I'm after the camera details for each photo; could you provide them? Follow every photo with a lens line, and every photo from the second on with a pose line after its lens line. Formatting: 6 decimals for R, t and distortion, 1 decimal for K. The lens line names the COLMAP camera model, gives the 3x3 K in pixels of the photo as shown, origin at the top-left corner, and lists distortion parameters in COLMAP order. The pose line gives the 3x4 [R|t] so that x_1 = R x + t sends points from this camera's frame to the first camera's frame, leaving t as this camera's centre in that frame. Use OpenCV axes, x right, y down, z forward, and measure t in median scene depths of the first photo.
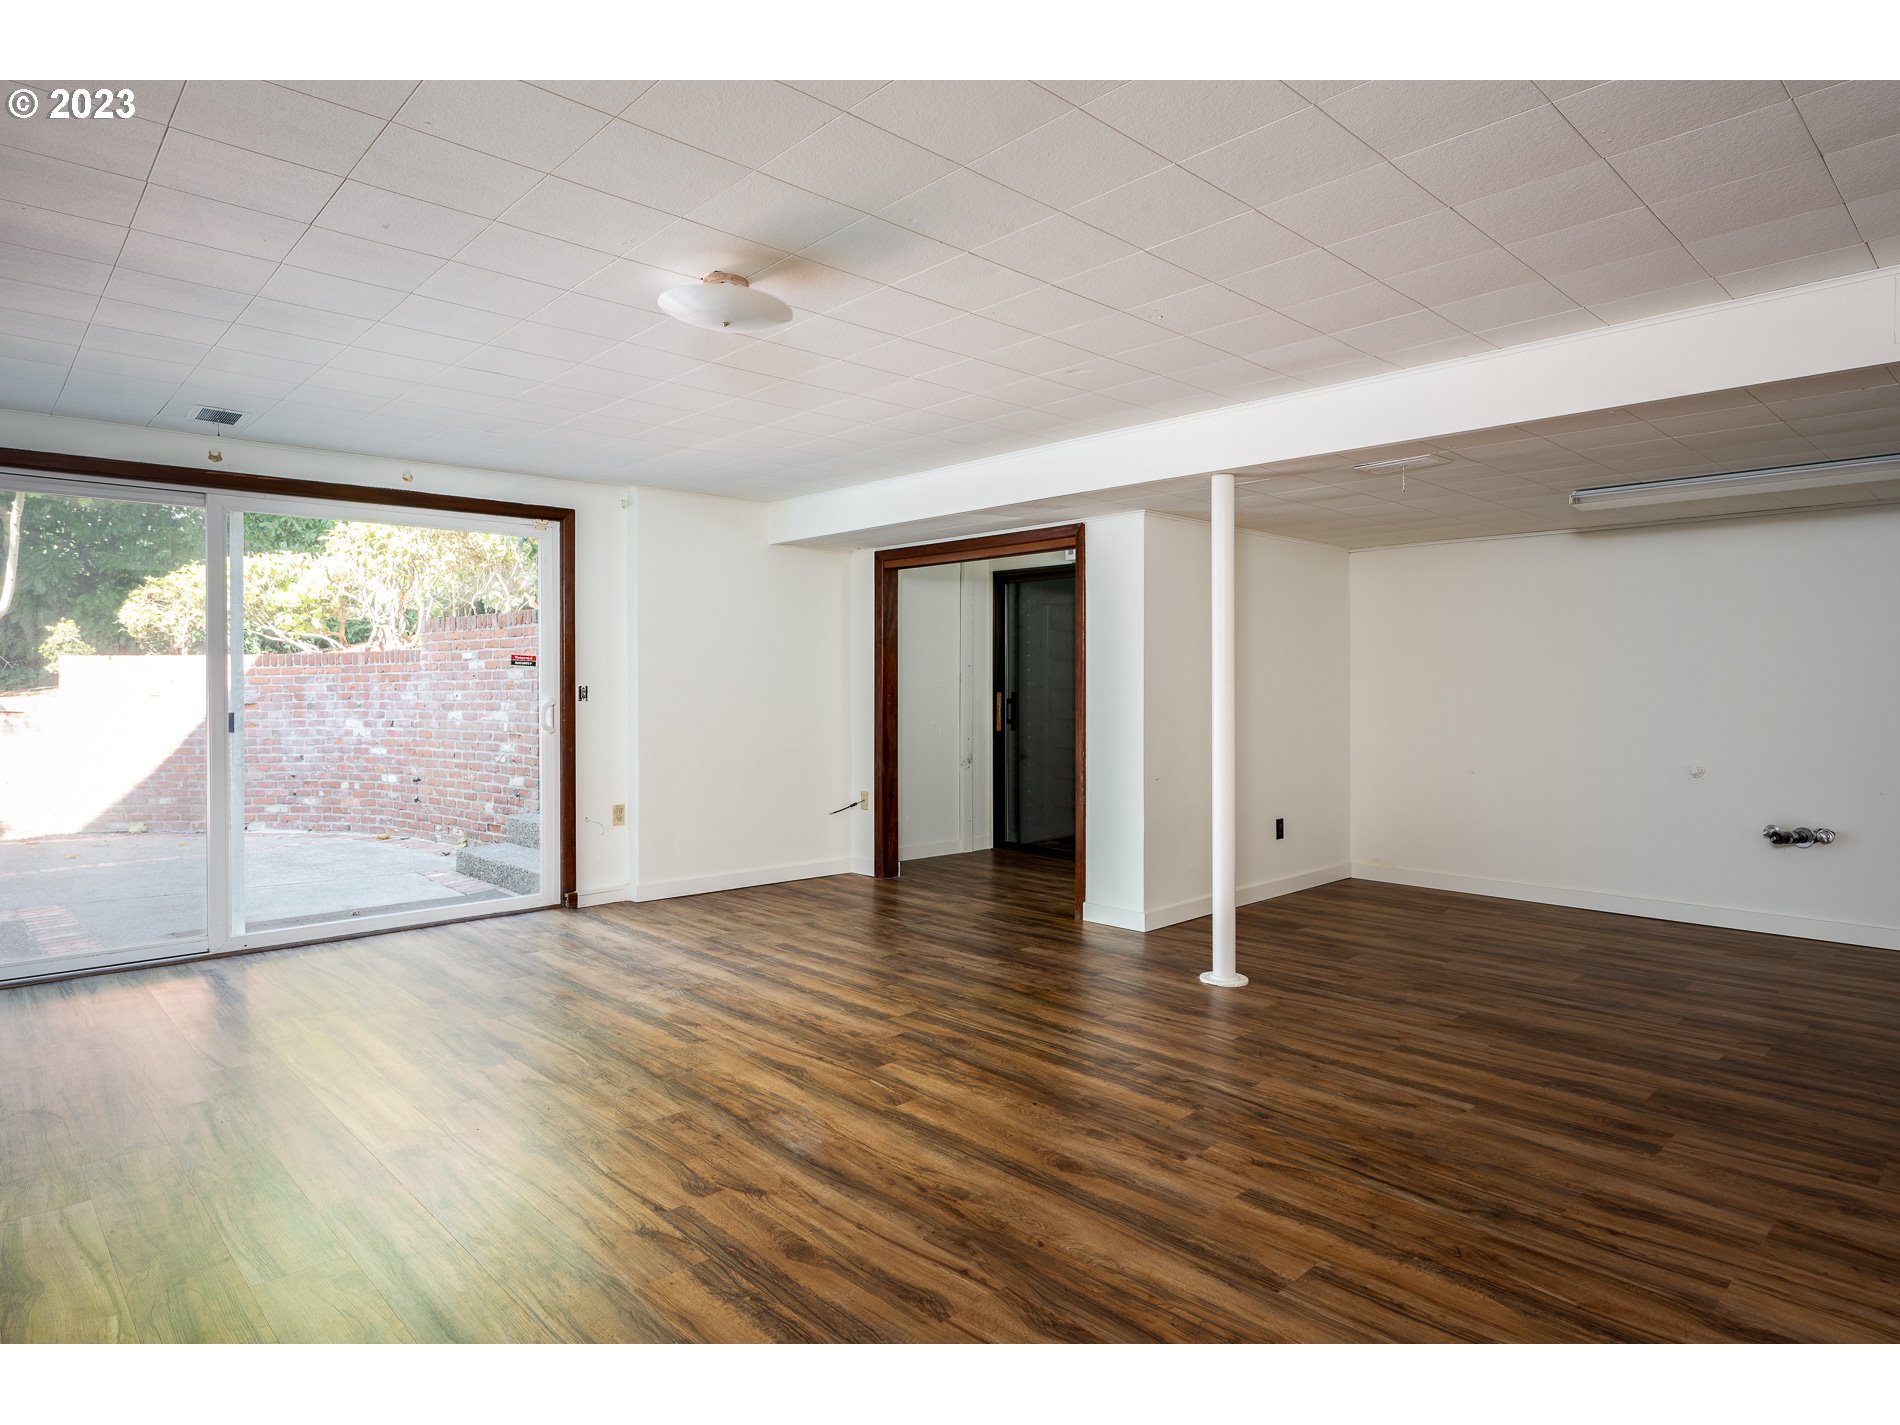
lens RADIAL K [[1035.7, 0, 955.2], [0, 1035.7, 702.9], [0, 0, 1]] dist [0.000496, -0.000428]
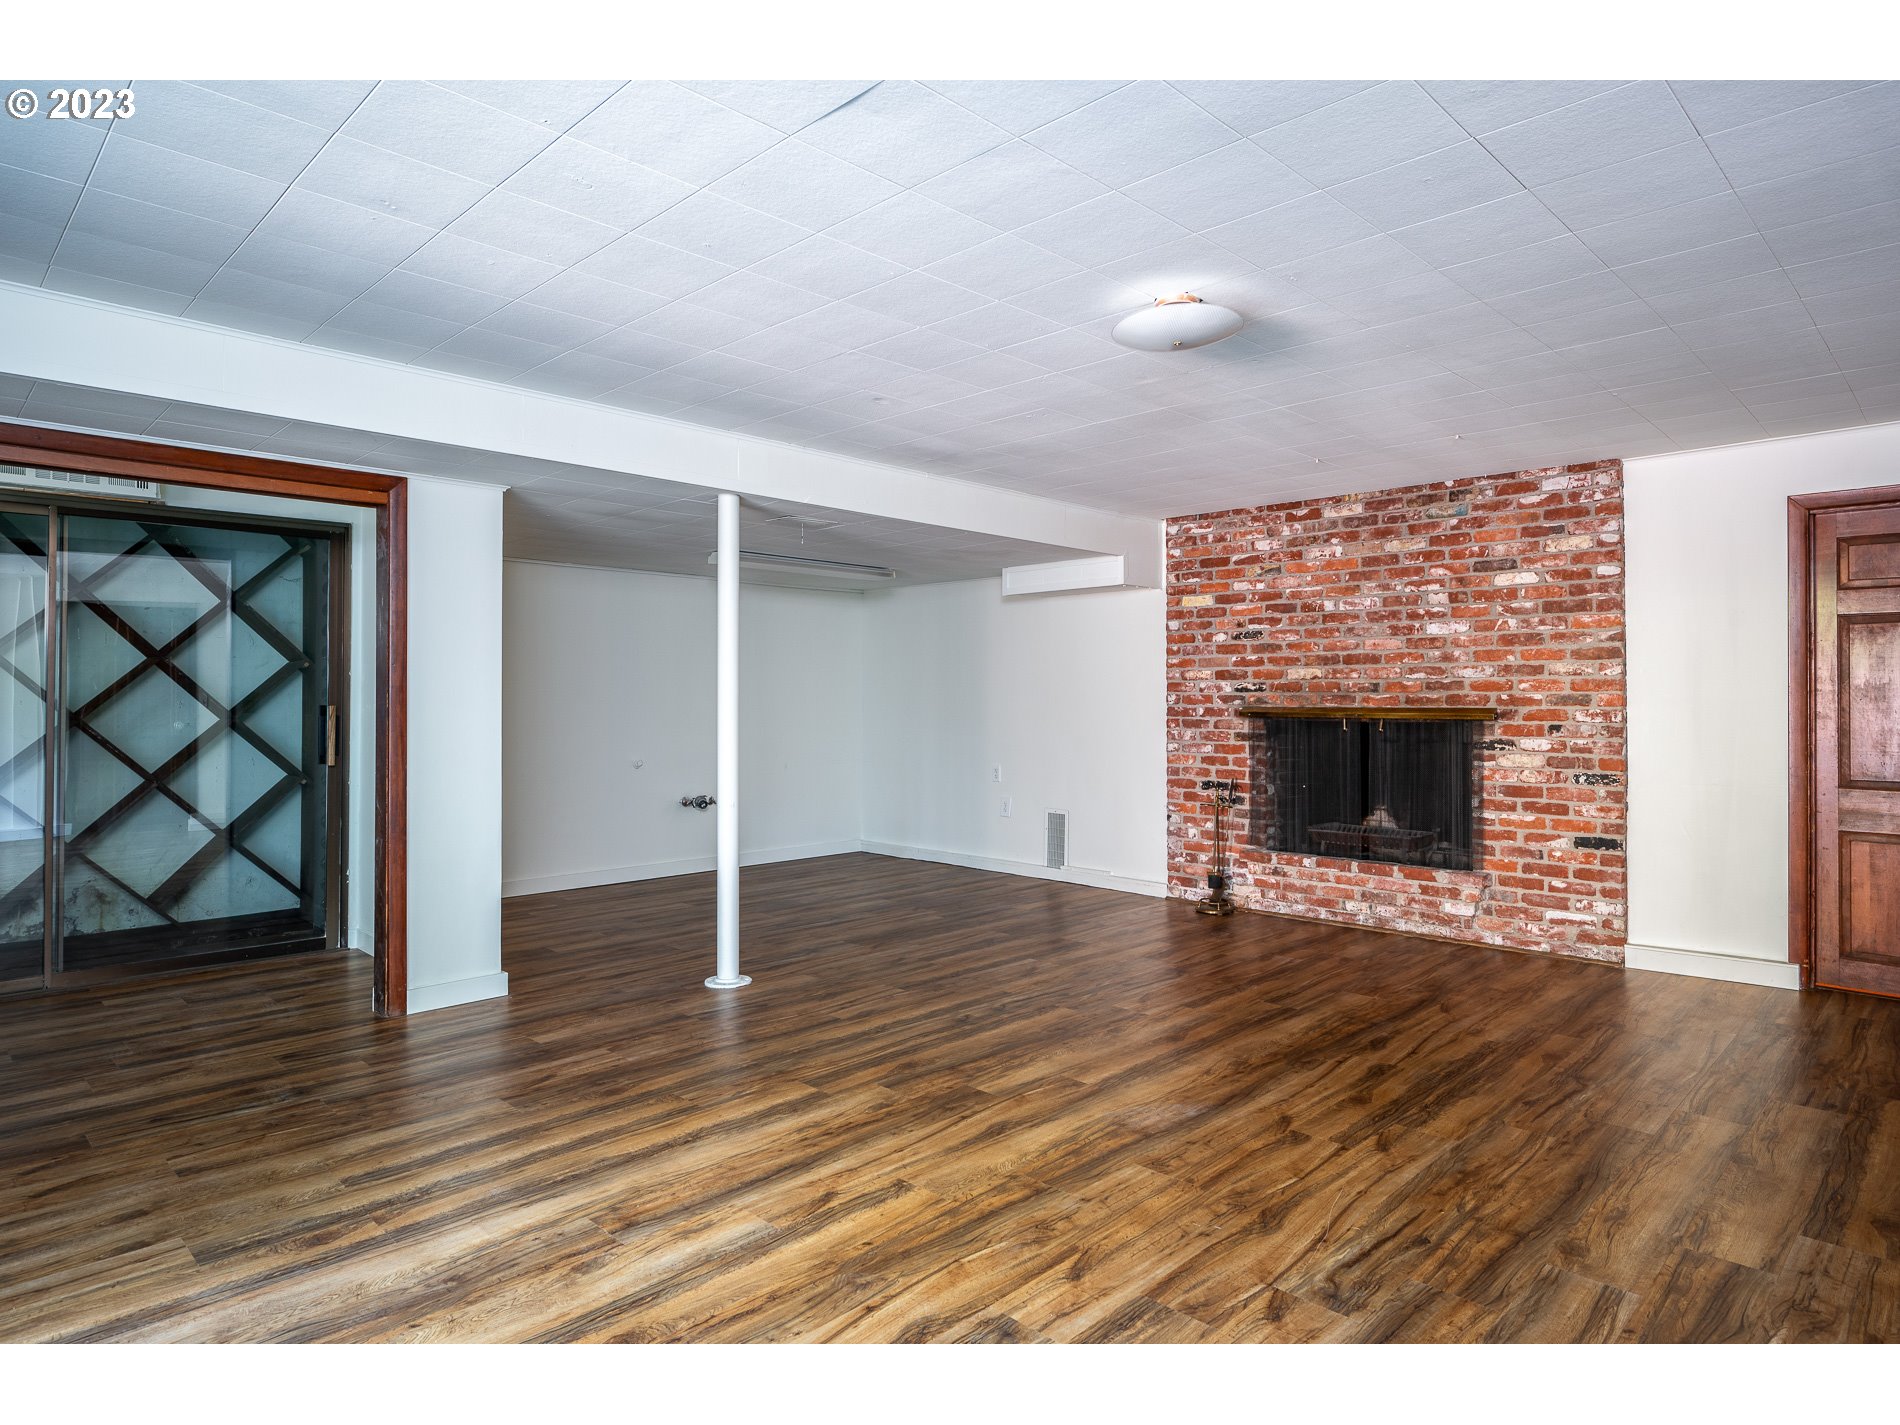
lens RADIAL K [[1035.7, 0, 959.1], [0, 1035.7, 705.7], [0, 0, 1]] dist [0.000496, -0.000428]
pose [[0.009057, -0.003785, 0.999952, -1.083772], [0.012787, 0.999912, 0.003669, -0.014082], [-0.999877, 0.012753, 0.009105, 1.055788]]
